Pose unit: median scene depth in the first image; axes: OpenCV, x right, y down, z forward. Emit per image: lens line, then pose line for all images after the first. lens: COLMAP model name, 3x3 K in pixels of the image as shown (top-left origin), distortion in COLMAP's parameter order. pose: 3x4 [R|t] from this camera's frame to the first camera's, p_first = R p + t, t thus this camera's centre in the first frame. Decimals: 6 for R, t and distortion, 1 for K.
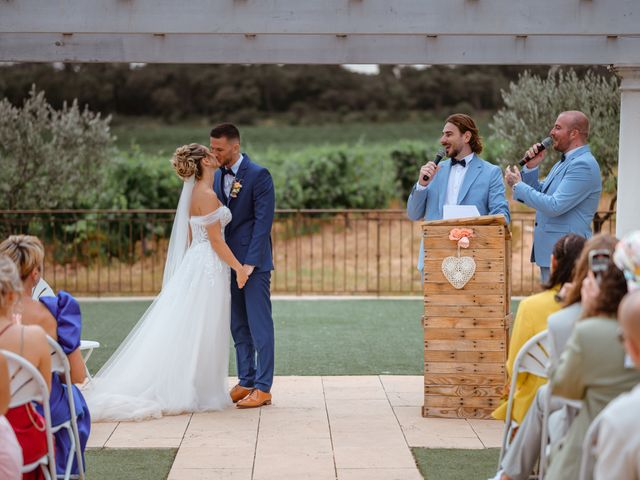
lens RADIAL K [[1775.9, 0, 320.0], [0, 1775.9, 240.0], [0, 0, 1]] dist [0.058388, 0.205792]
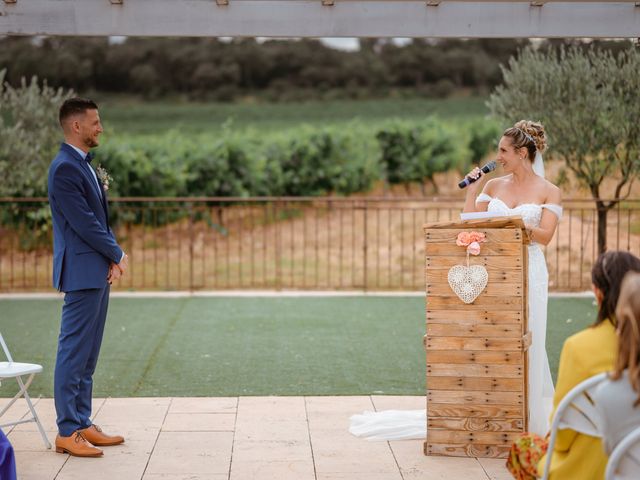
lens RADIAL K [[1775.9, 0, 320.0], [0, 1775.9, 240.0], [0, 0, 1]] dist [0.058388, 0.205792]
pose [[0.999939, -0.000803, 0.011053, -0.001098], [0.000660, 0.999916, 0.012919, -0.011714], [-0.011062, -0.012911, 0.999855, 0.137100]]
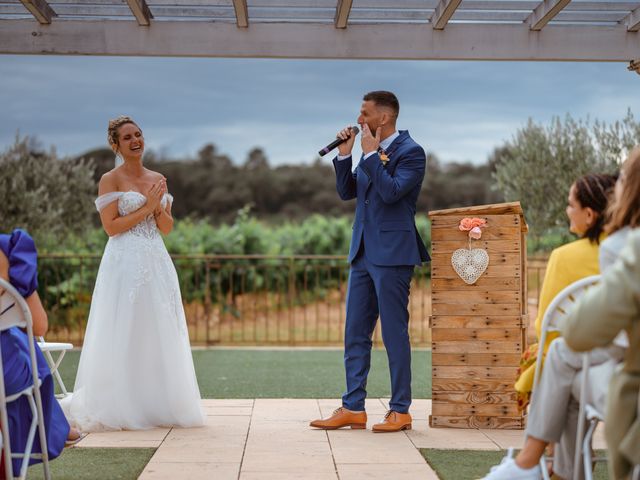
lens RADIAL K [[1775.9, 0, 320.0], [0, 1775.9, 240.0], [0, 0, 1]] dist [0.058388, 0.205792]
pose [[0.999975, 0.005464, 0.004406, -0.002266], [-0.005192, 0.998207, -0.059626, 0.051185], [-0.004724, 0.059602, 0.998211, 0.080698]]
